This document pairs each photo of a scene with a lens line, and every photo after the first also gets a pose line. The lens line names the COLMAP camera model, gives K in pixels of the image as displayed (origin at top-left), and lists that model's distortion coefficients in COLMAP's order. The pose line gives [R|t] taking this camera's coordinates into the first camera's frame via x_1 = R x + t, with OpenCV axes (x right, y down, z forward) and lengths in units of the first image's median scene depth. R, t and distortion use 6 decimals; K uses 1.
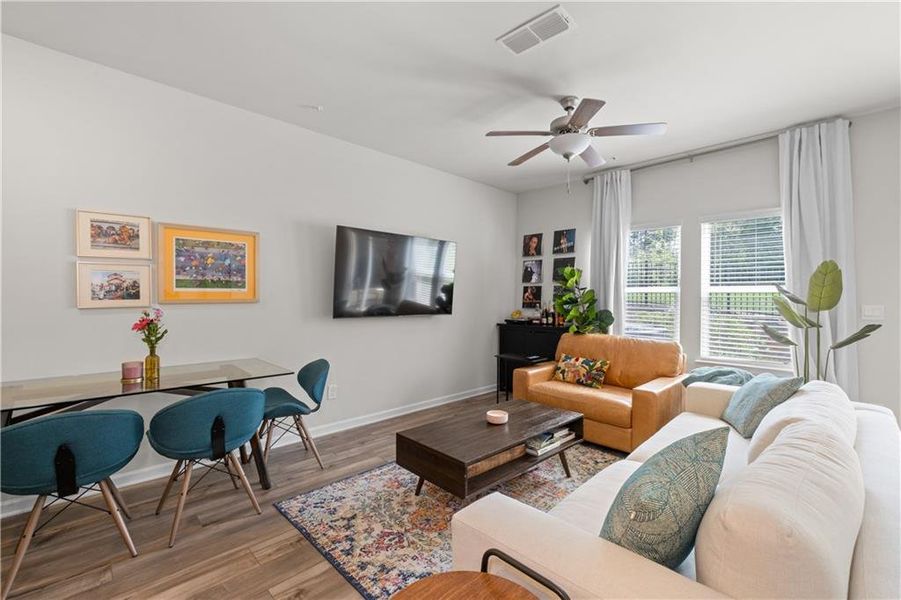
lens RADIAL K [[380.8, 0, 453.2], [0, 380.8, 300.5], [0, 0, 1]] dist [-0.011817, 0.001026]
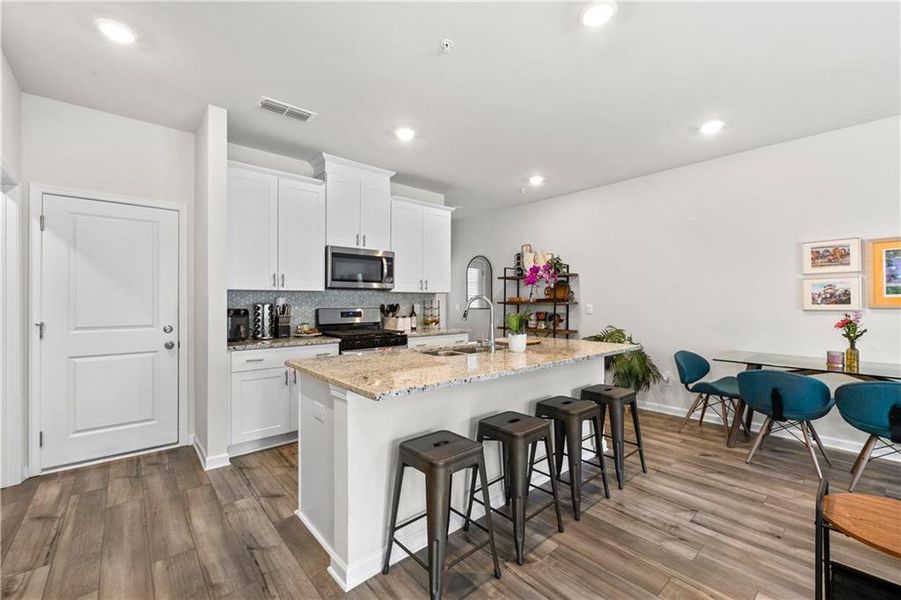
lens RADIAL K [[380.8, 0, 451.0], [0, 380.8, 298.5], [0, 0, 1]] dist [-0.011817, 0.001026]
pose [[-0.067107, -0.007213, -0.997720, 0.414608], [-0.003352, 0.999970, -0.007004, -0.007318], [0.997740, 0.002874, -0.067129, -0.194962]]
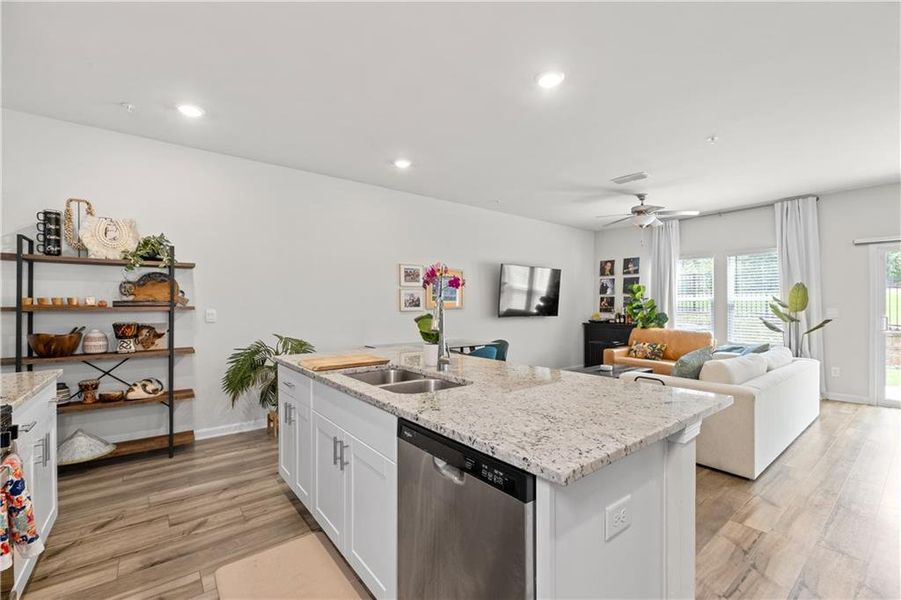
lens RADIAL K [[380.8, 0, 454.1], [0, 380.8, 305.1], [0, 0, 1]] dist [-0.011817, 0.001026]
pose [[0.994623, -0.005957, -0.103386, -0.366025], [0.005033, 0.999945, -0.009197, 0.005857], [0.103435, 0.008627, 0.994599, -0.805899]]
